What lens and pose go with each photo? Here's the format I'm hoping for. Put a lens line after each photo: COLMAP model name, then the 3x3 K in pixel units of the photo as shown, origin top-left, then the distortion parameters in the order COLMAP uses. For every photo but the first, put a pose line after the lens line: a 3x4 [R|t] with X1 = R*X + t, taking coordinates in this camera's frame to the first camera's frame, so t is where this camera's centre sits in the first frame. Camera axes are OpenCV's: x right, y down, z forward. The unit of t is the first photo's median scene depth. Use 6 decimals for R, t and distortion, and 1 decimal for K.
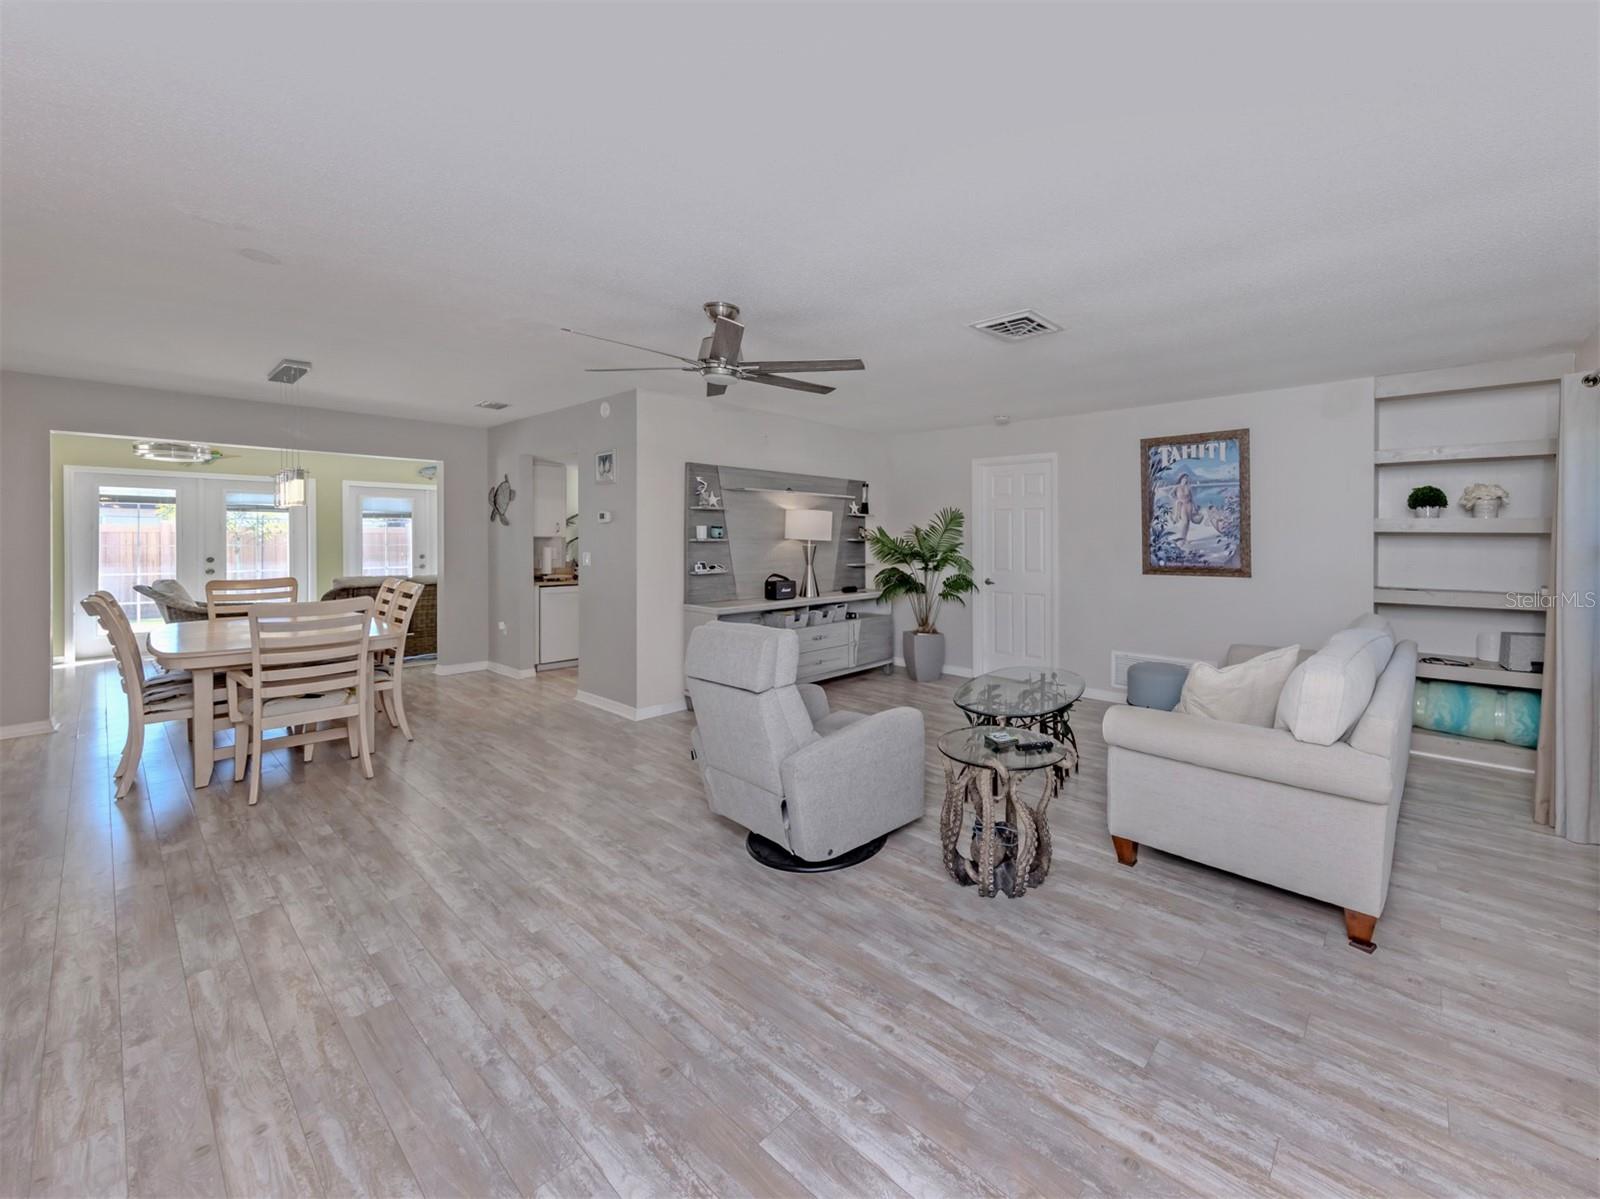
lens RADIAL K [[637.7, 0, 908.0], [0, 637.7, 564.2], [0, 0, 1]] dist [0.001360, -0.000392]
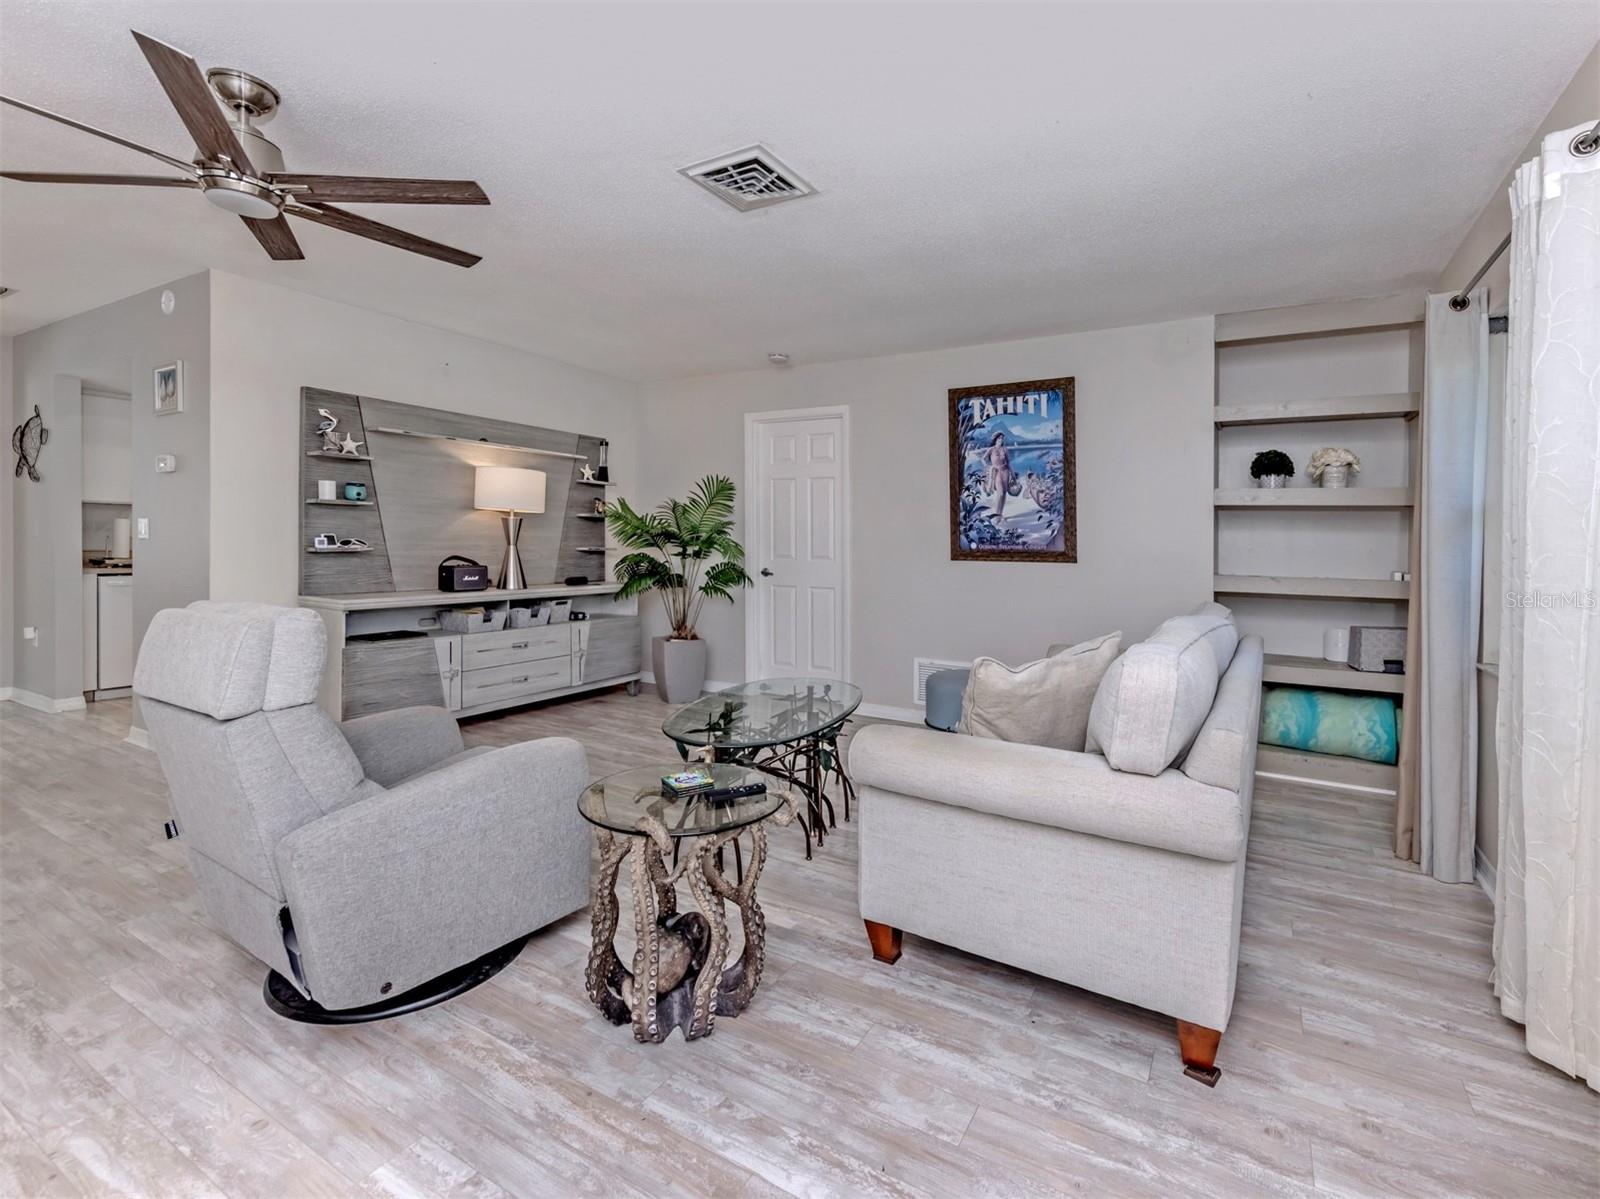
lens RADIAL K [[728.1, 0, 848.4], [0, 728.1, 562.8], [0, 0, 1]] dist [-0.001532, 0.000396]
pose [[0.985980, 0.008921, 0.166627, 0.115520], [-0.006797, 0.999888, -0.013310, 0.040344], [-0.166727, 0.011991, 0.985930, 0.163008]]
